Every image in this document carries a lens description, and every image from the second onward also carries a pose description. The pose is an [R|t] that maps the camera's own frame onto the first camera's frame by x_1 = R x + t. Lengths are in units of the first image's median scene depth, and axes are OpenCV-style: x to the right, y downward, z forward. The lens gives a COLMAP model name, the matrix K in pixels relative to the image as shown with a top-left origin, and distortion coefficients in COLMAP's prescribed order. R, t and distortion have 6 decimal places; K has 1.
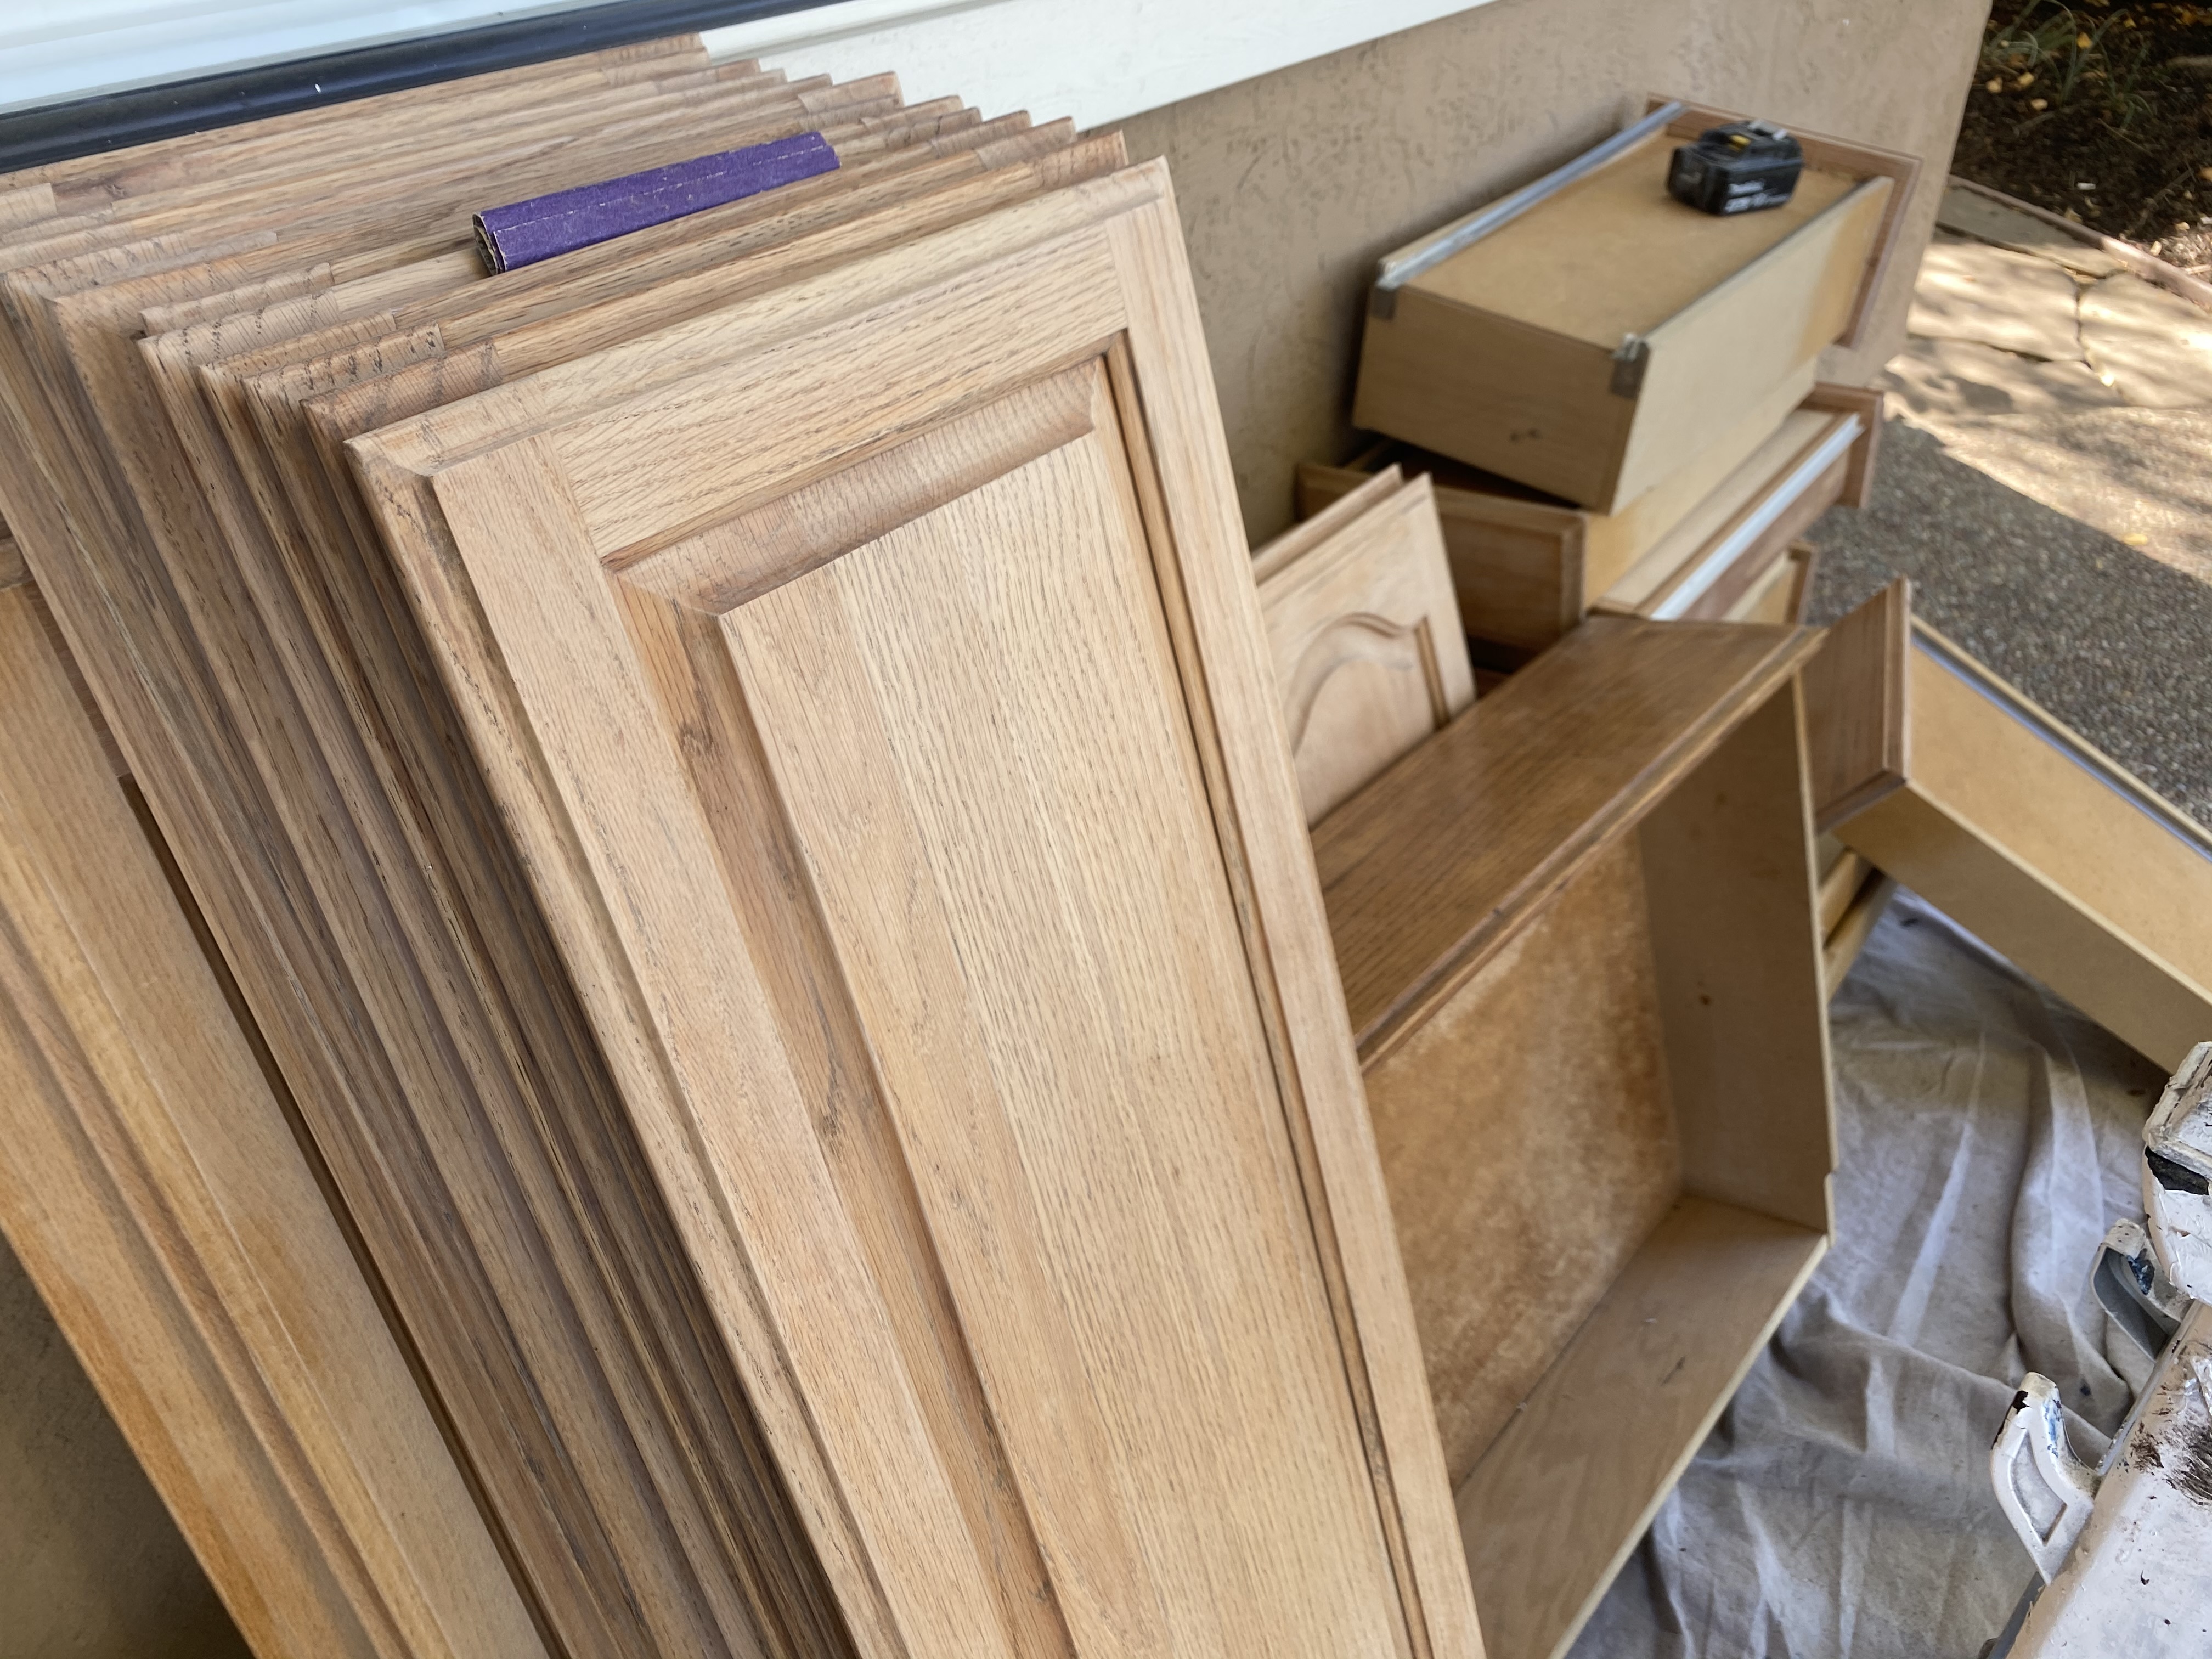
lens RADIAL K [[1698.9, 0, 1105.6], [0, 1698.9, 825.9], [0, 0, 1]] dist [0.016055, -0.008126]
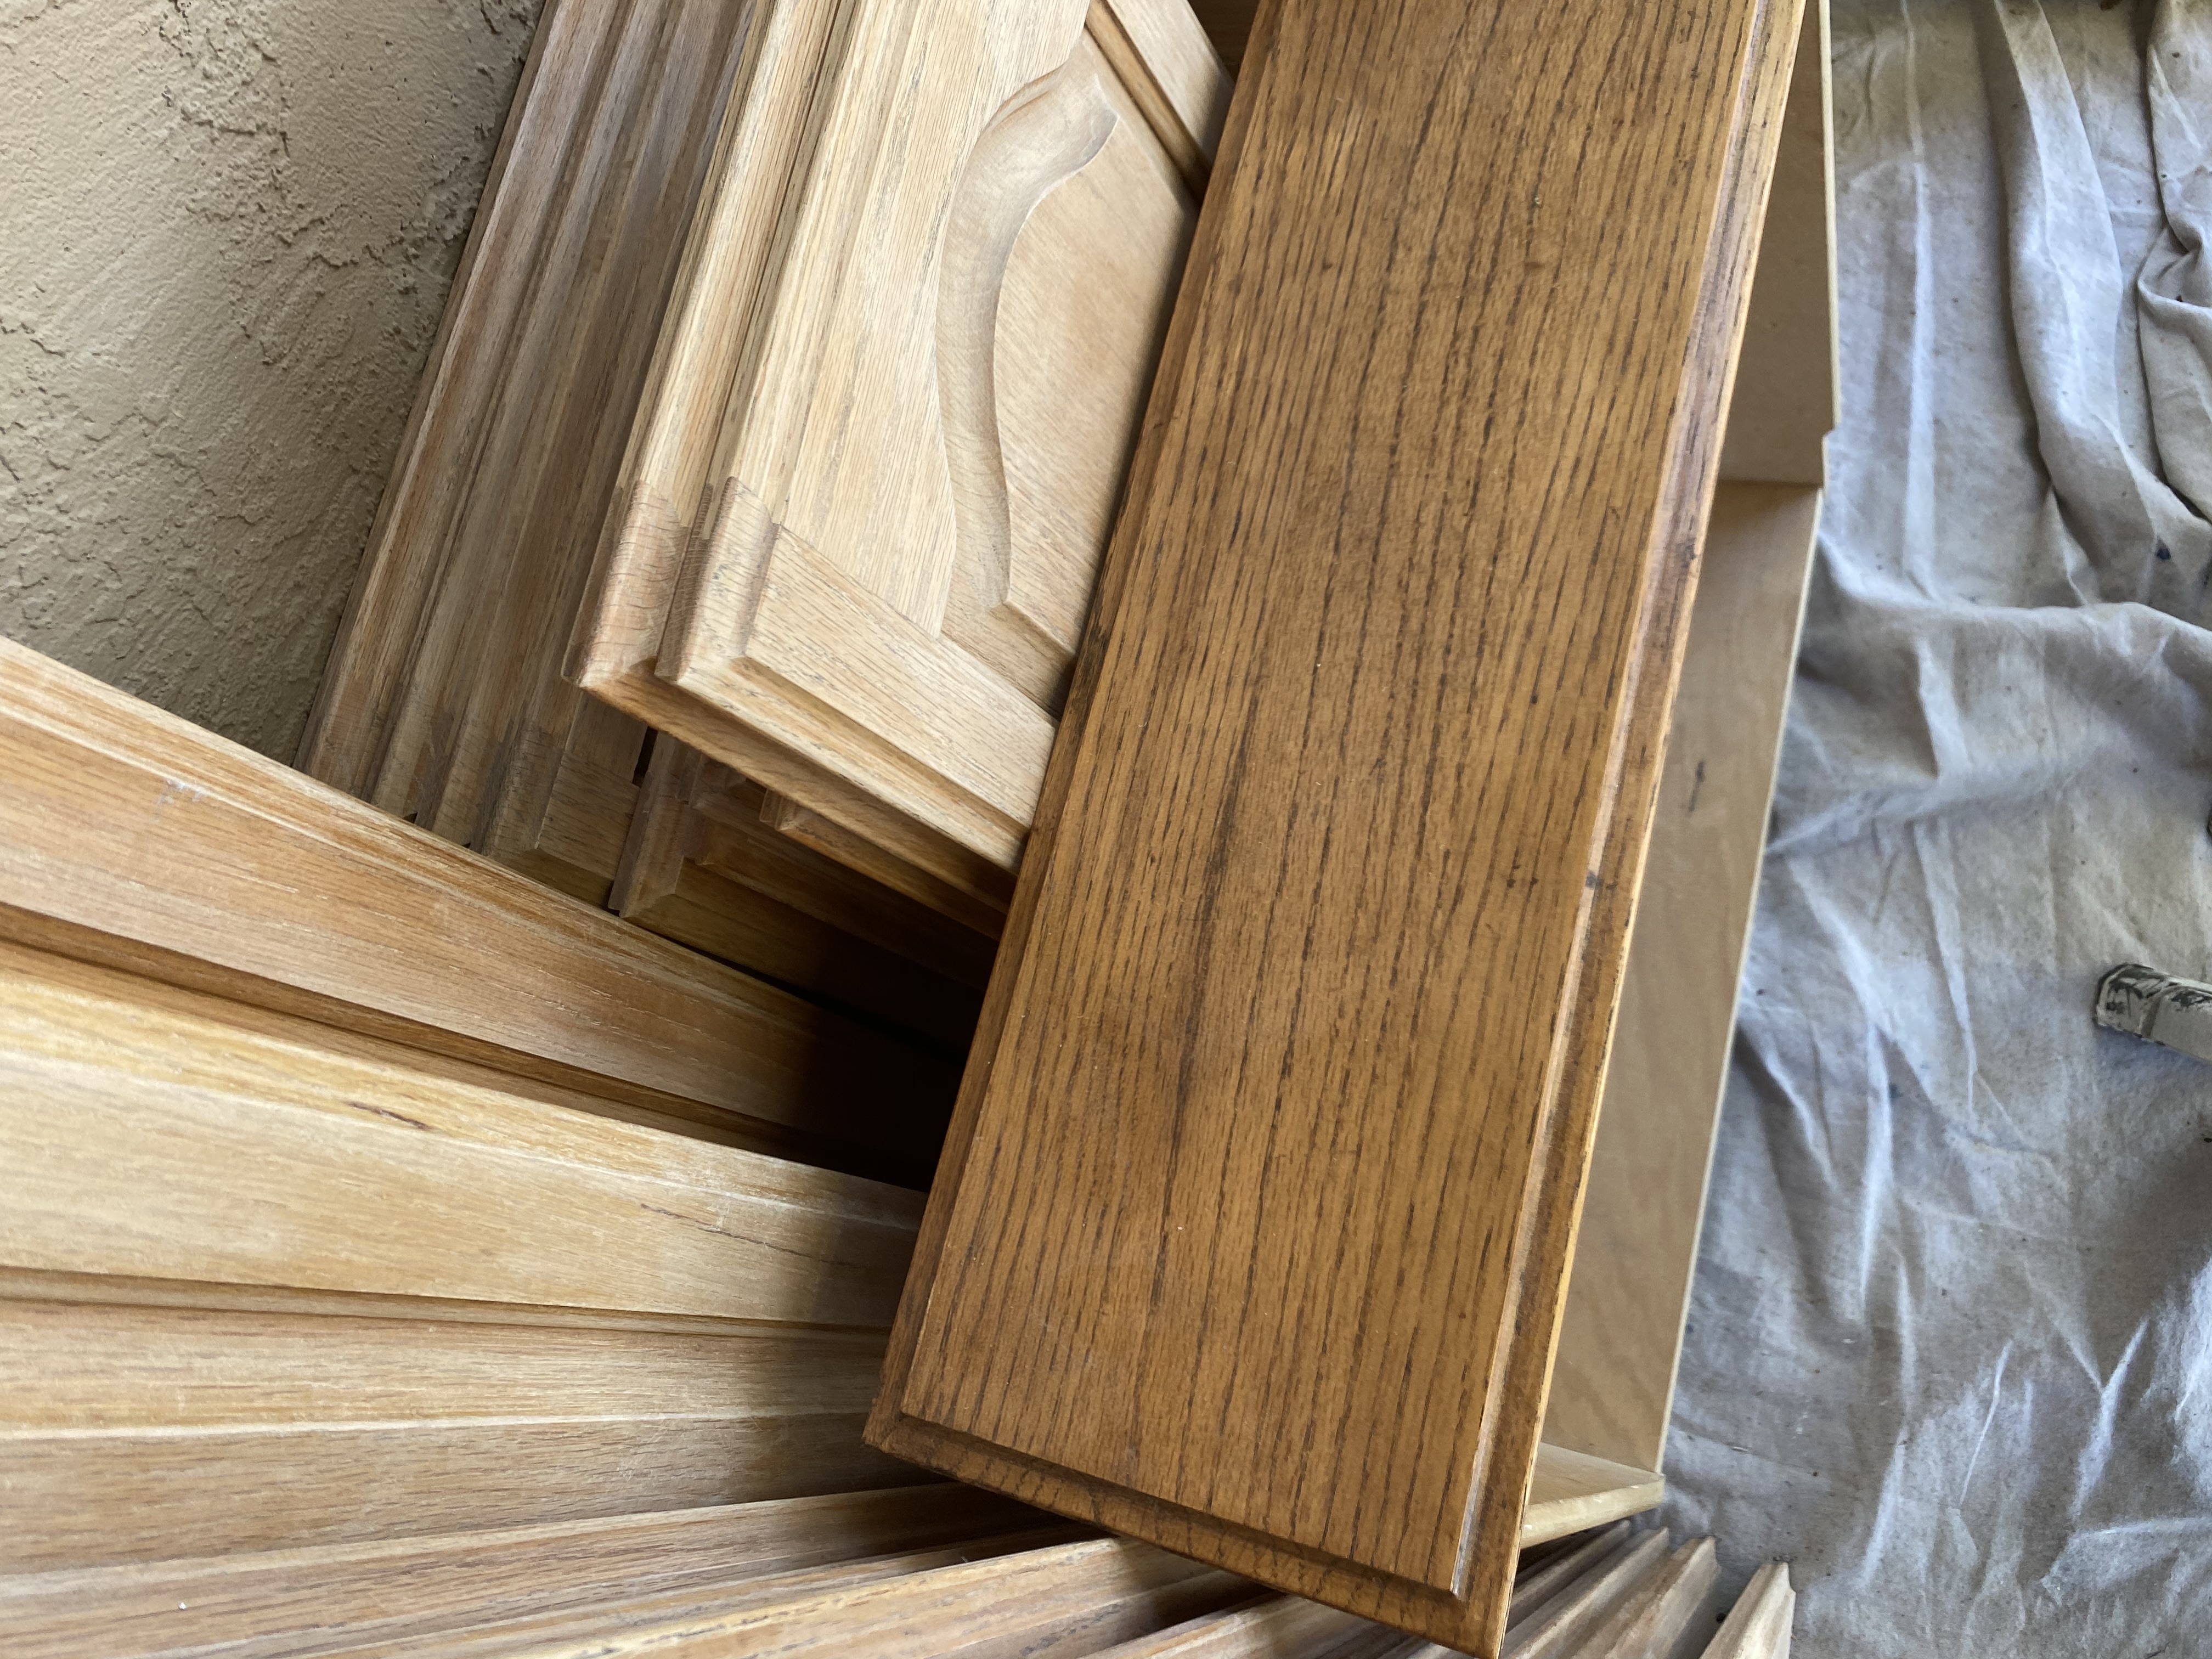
lens RADIAL K [[1698.9, 0, 1106.5], [0, 1698.9, 832.7], [0, 0, 1]] dist [0.016055, -0.008126]
pose [[0.893375, -0.448443, 0.027940, 0.069304], [0.338027, 0.711771, 0.615727, -0.224331], [-0.296005, -0.540631, 0.787464, 0.476072]]
